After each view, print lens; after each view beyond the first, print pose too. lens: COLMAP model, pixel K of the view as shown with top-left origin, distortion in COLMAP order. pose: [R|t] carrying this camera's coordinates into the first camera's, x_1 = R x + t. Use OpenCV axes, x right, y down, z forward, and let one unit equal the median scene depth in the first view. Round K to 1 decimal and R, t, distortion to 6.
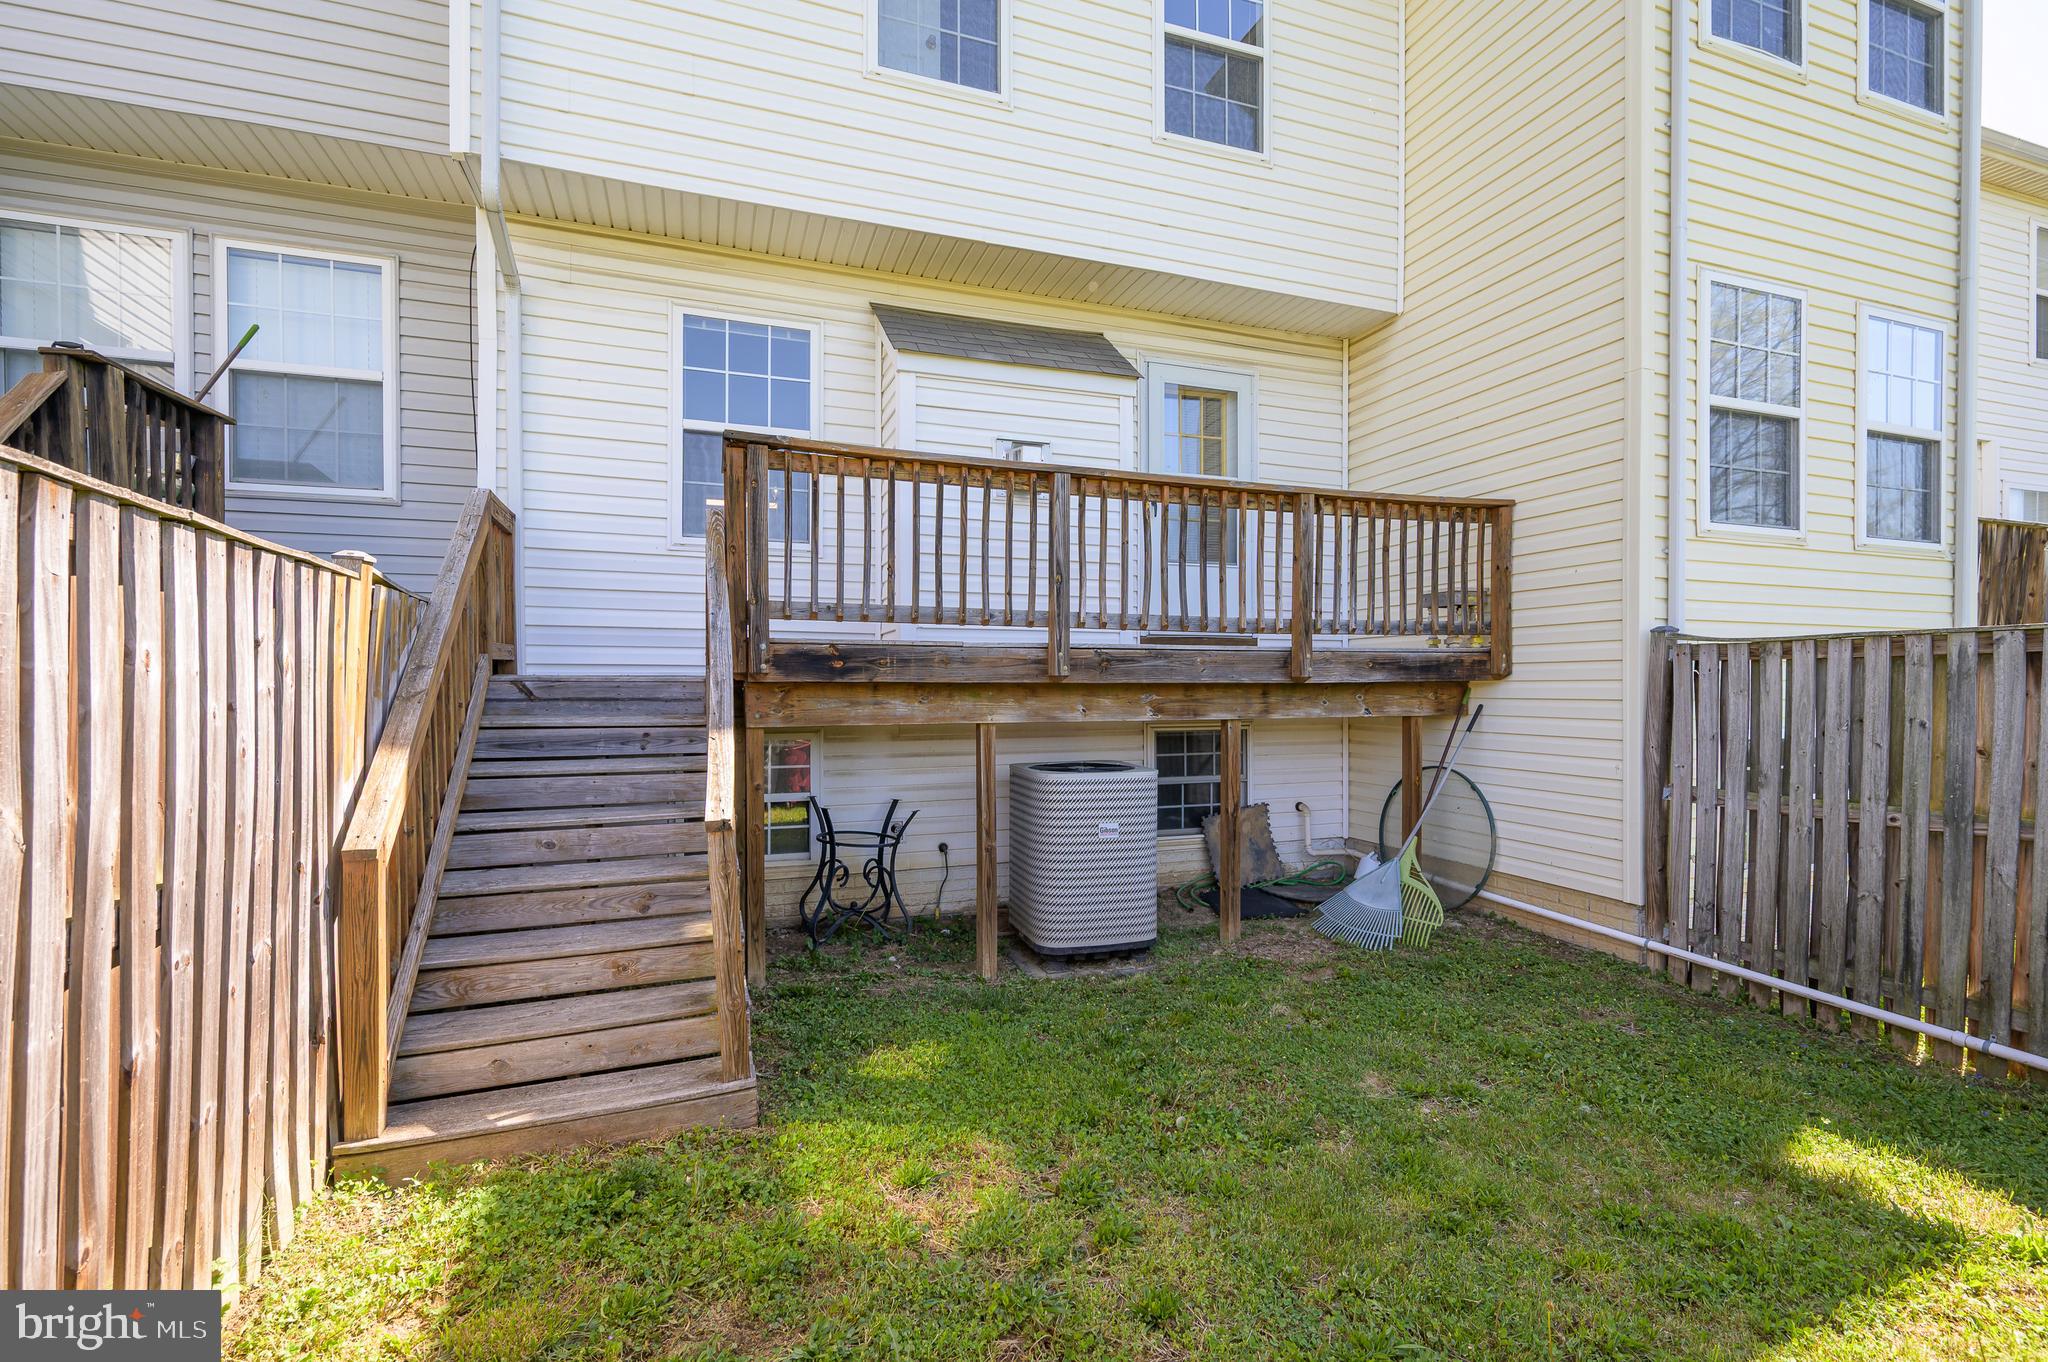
lens RADIAL K [[929.5, 0, 1023.8], [0, 929.5, 684.9], [0, 0, 1]] dist [-0.005013, 0.002258]
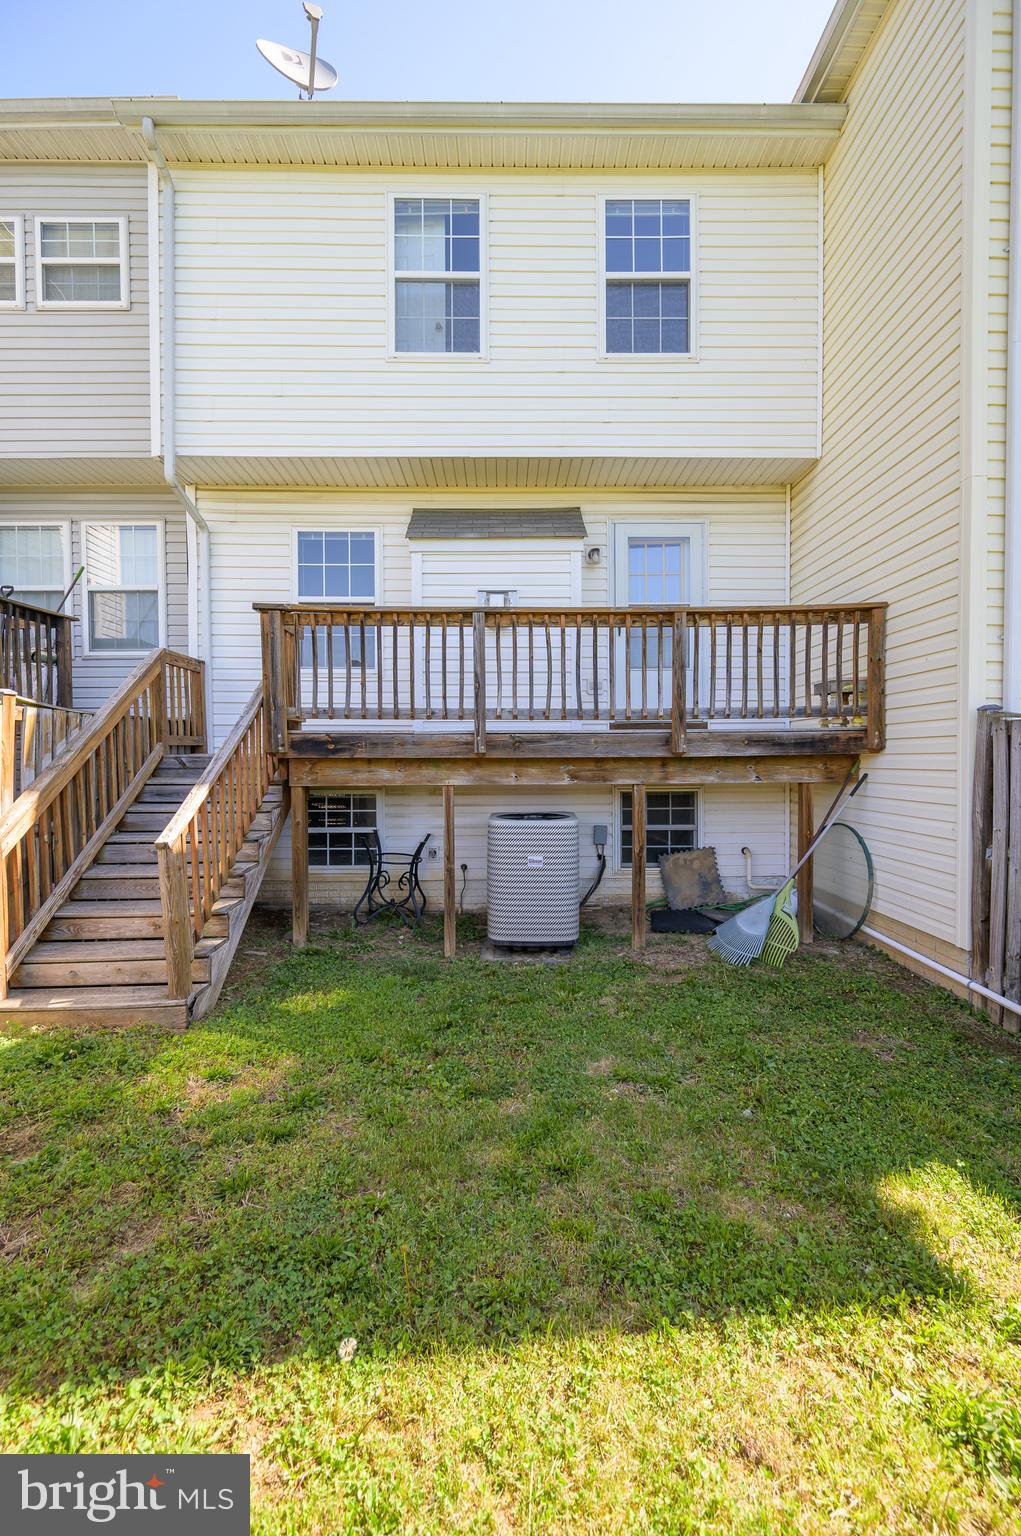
lens RADIAL K [[621.4, 0, 509.8], [0, 621.4, 767.6], [0, 0, 1]] dist [-0.003699, -0.000380]
pose [[0.943948, 0.001571, -0.330090, 0.365514], [0.004207, 0.999850, 0.016788, -0.002488], [0.330067, -0.017236, 0.943800, 0.093565]]
